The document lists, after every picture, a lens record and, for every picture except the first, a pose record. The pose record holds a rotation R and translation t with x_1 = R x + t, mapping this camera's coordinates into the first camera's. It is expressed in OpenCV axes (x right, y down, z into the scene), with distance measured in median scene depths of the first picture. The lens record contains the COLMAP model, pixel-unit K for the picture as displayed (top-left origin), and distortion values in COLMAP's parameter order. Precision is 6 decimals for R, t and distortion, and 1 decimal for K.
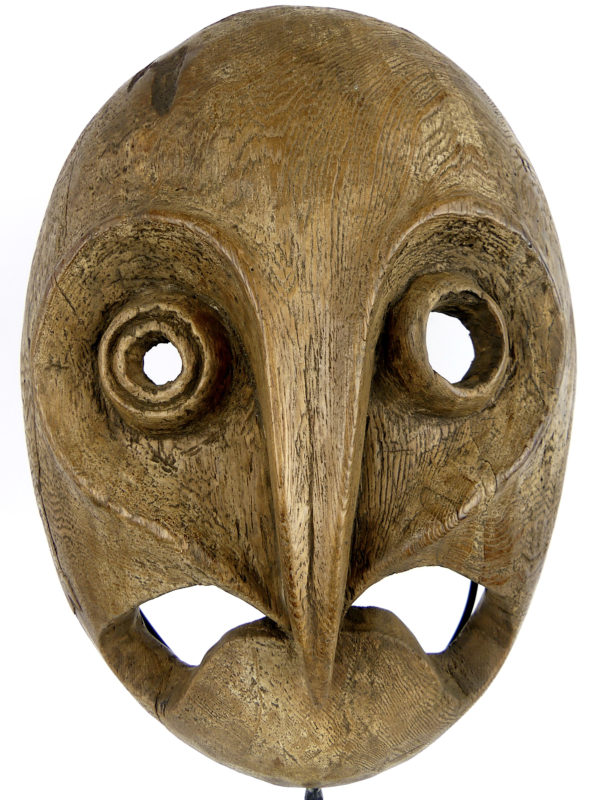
lens RADIAL K [[702.7, 0, 300.0], [0, 702.7, 400.0], [0, 0, 1]] dist [-0.032909, -0.001901]
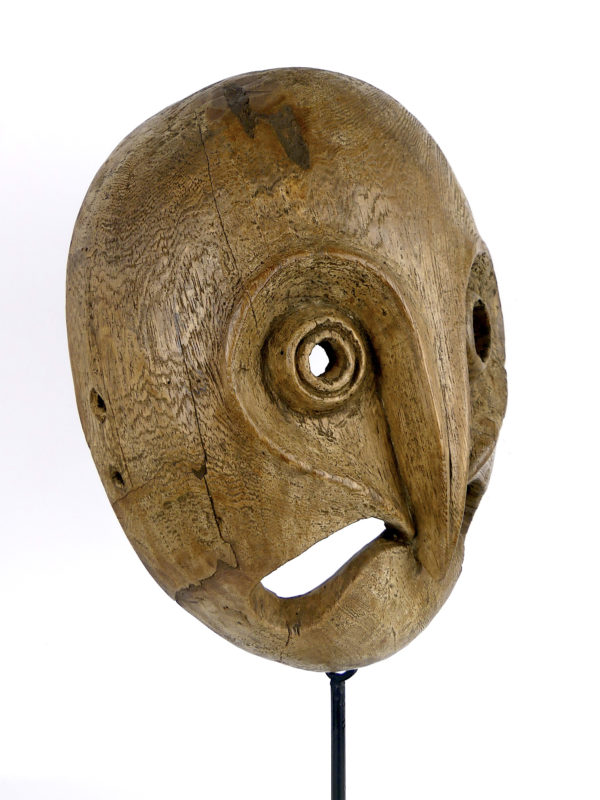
lens RADIAL K [[890.0, 0, 287.1], [0, 890.0, 369.4], [0, 0, 1]] dist [-0.023129, 0.001054]
pose [[0.794604, -0.083011, 0.601426, -1.285303], [0.059715, 0.996491, 0.058644, -0.141513], [-0.604184, -0.010684, 0.796773, -0.304556]]
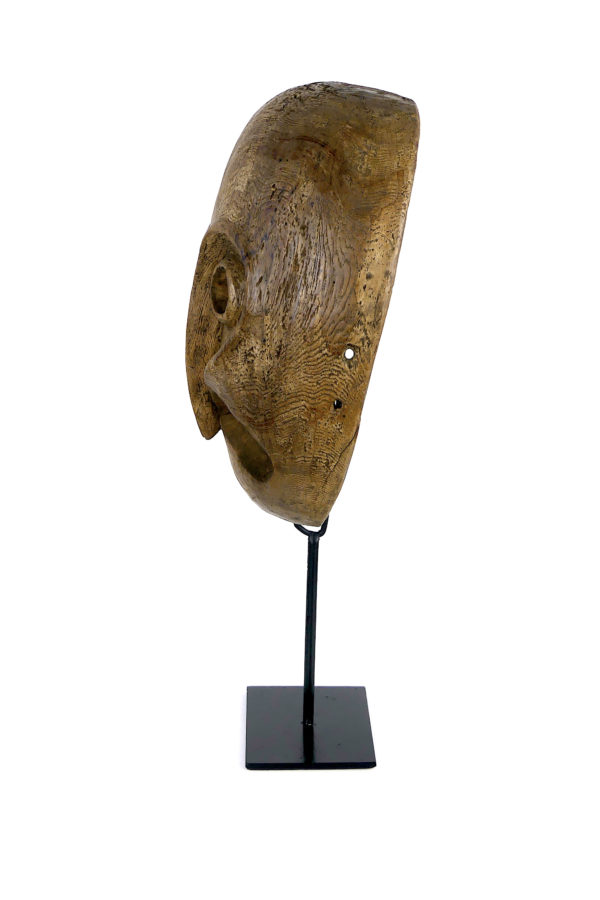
lens RADIAL K [[1563.3, 0, 300.0], [0, 1563.3, 450.0], [0, 0, 1]] dist [-0.114560, 0.020455]
pose [[0.019195, 0.250731, -0.967867, 4.800314], [-0.041119, 0.967424, 0.249801, -0.787601], [0.998970, 0.035003, 0.028880, 1.111169]]
